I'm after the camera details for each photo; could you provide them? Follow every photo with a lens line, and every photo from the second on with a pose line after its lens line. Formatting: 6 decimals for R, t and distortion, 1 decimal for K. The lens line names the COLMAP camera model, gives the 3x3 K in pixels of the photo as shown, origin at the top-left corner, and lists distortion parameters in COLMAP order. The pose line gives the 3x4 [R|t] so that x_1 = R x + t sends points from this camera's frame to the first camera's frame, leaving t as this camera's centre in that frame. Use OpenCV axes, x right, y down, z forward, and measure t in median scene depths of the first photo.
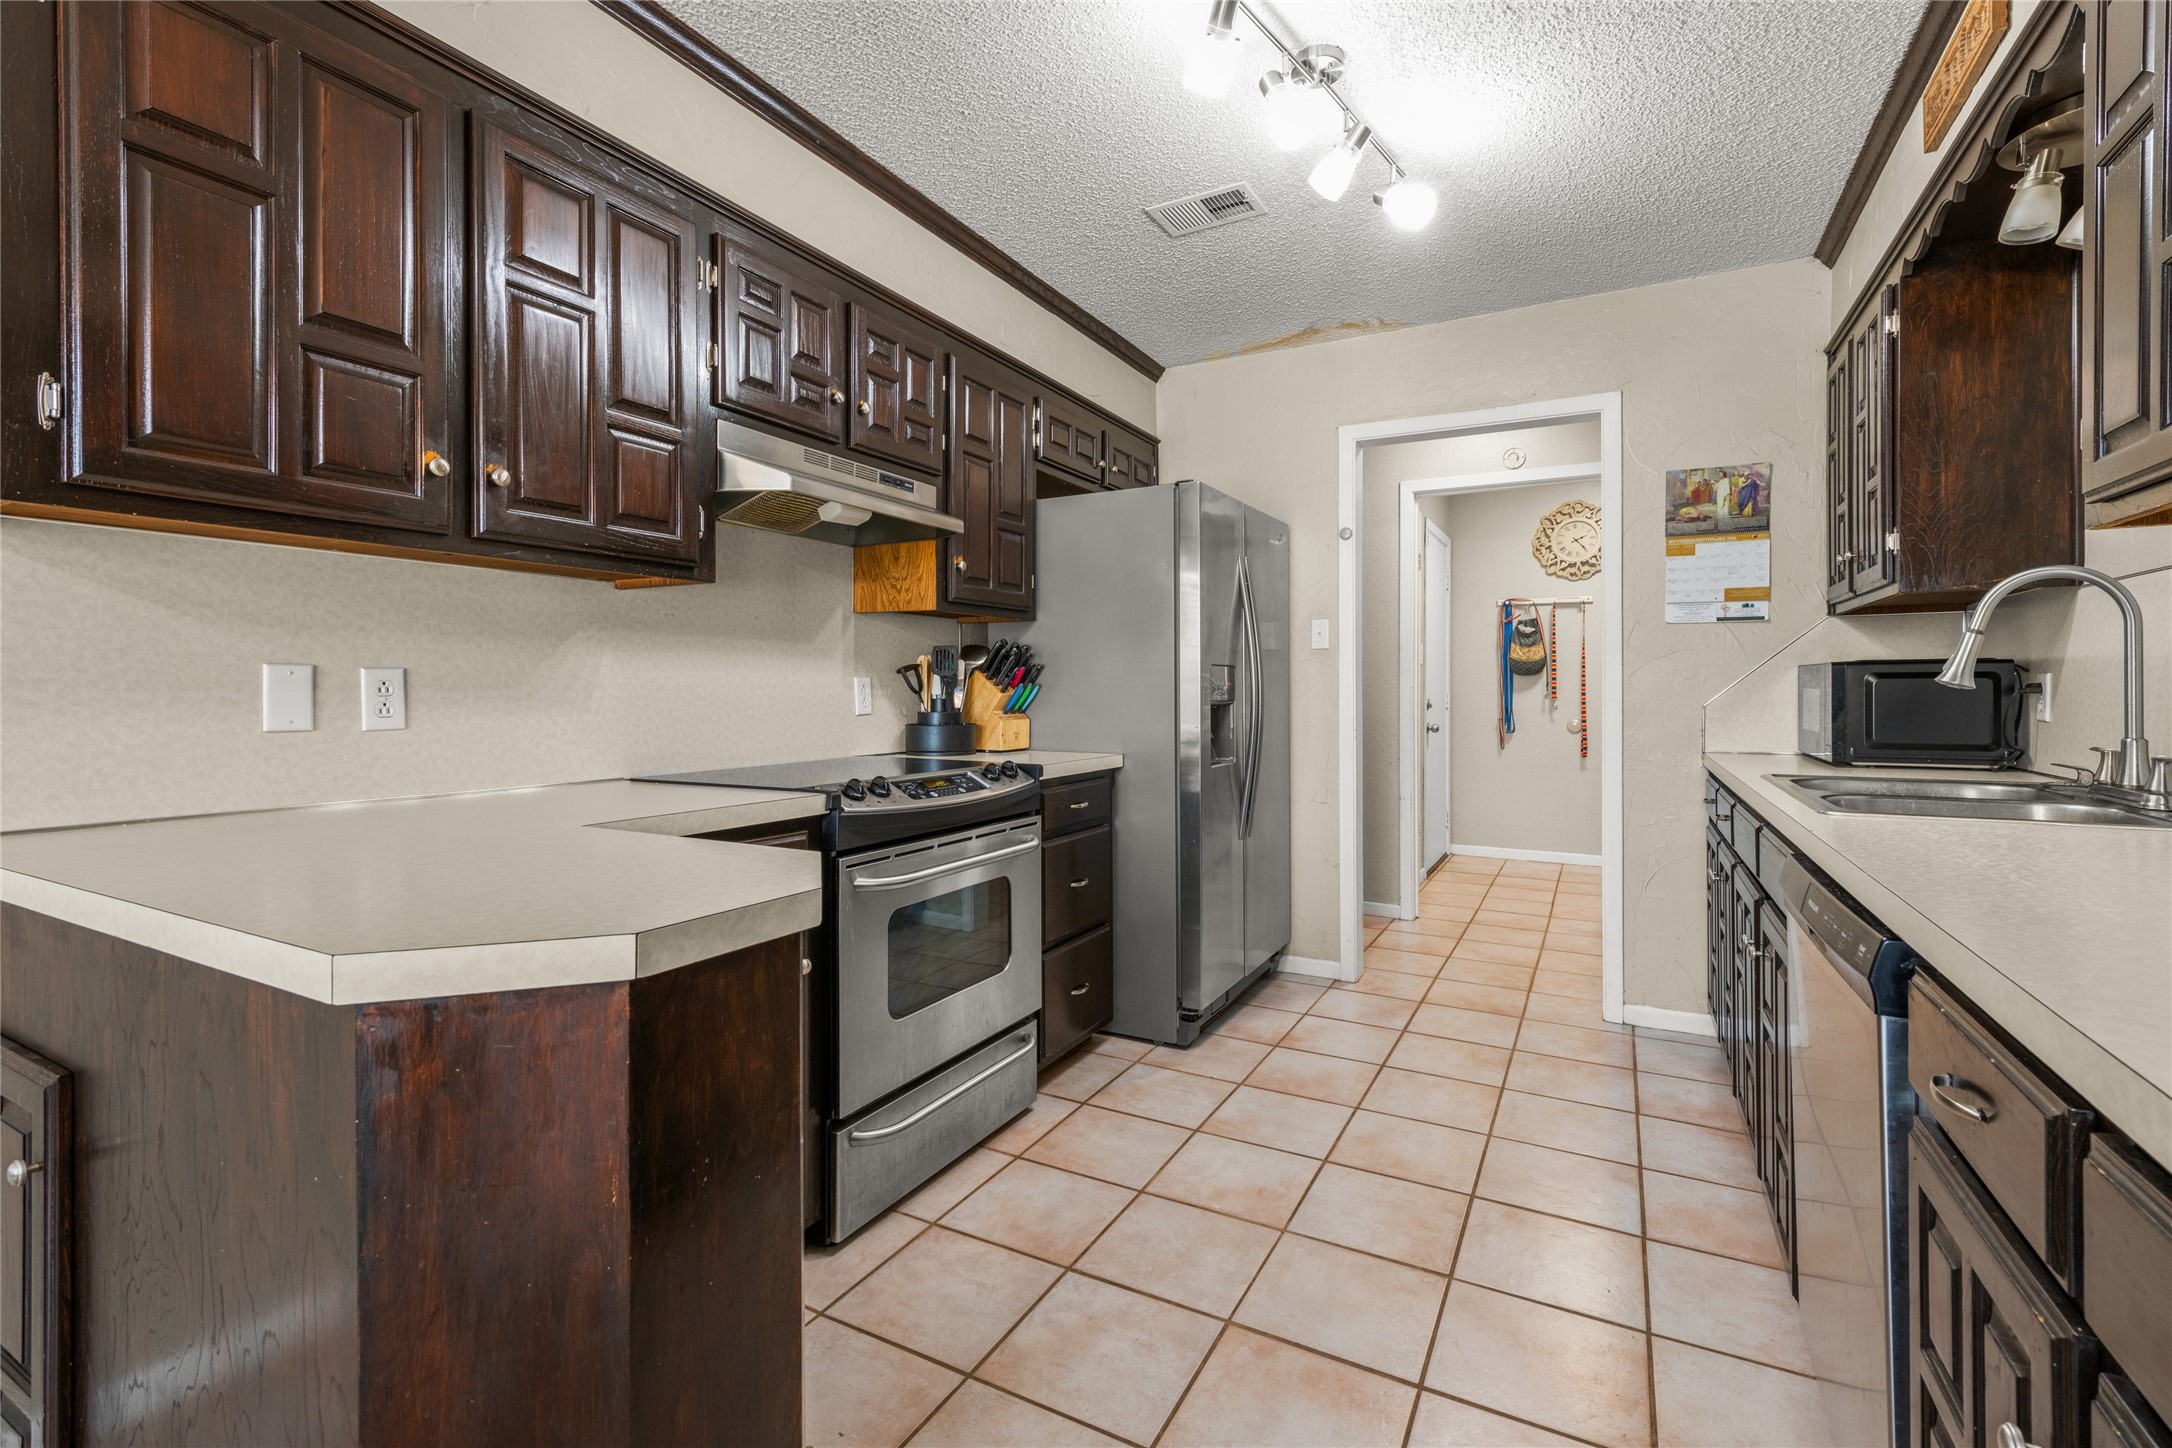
lens RADIAL K [[959.8, 0, 1091.3], [0, 959.8, 691.5], [0, 0, 1]] dist [0.017211, -0.008043]
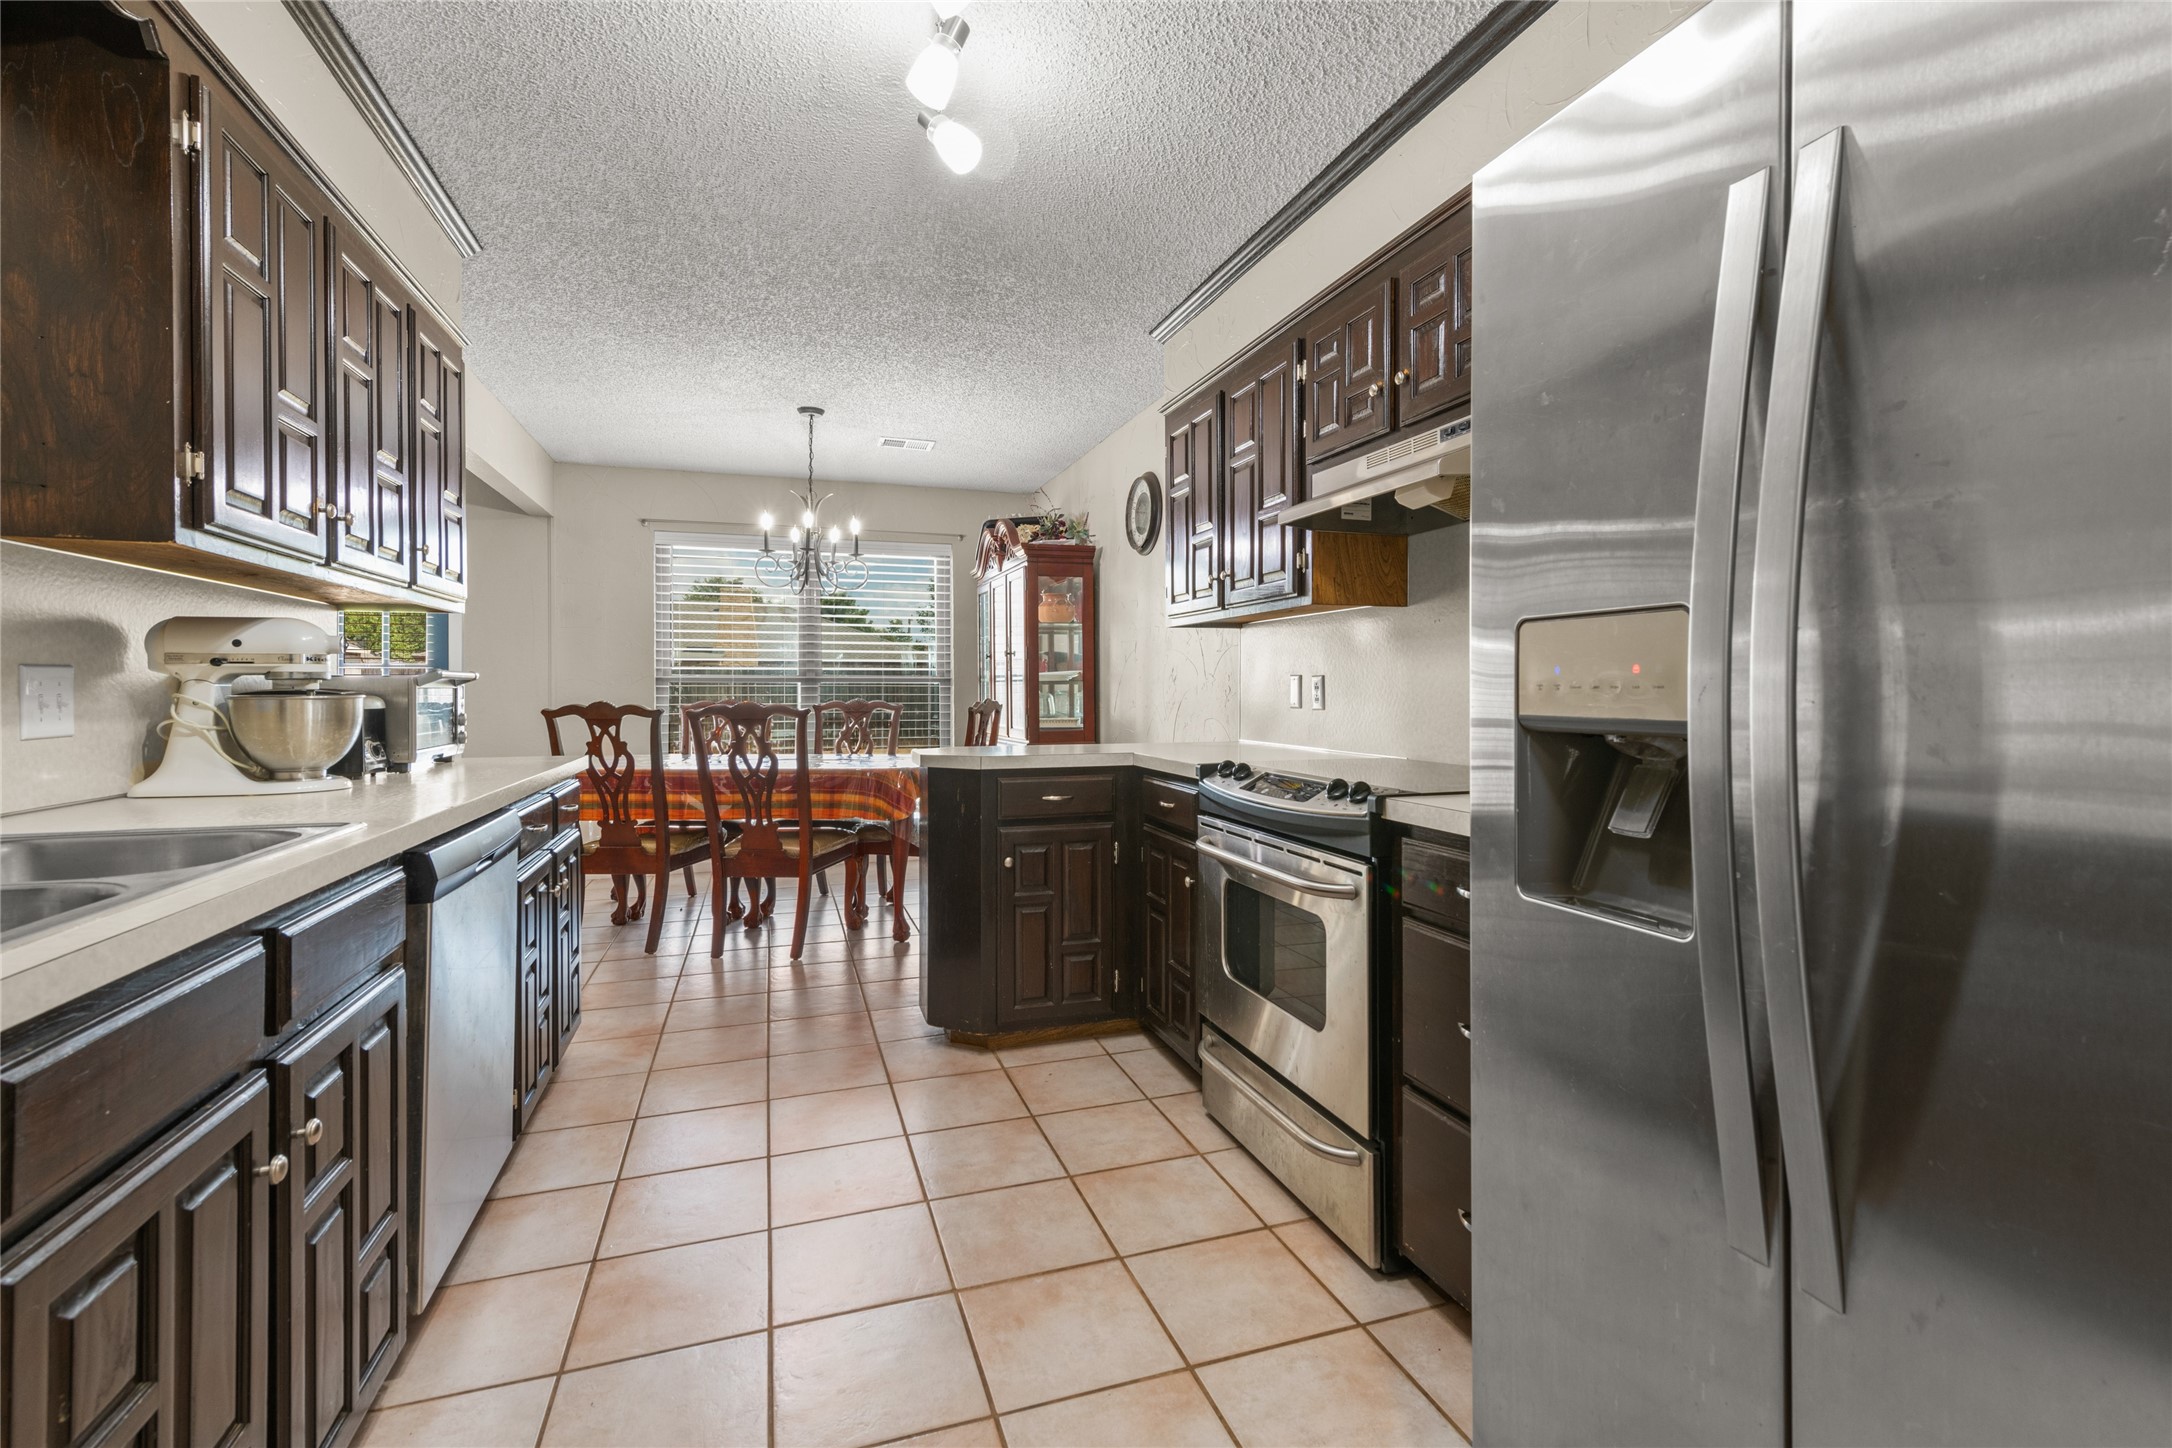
lens RADIAL K [[953.6, 0, 1086.6], [0, 953.6, 687.0], [0, 0, 1]] dist [0.018564, -0.007671]
pose [[-0.682403, 0.001426, -0.730975, 0.547324], [0.001169, 0.999999, 0.000859, -0.002241], [0.730975, -0.000268, -0.682404, 1.211235]]
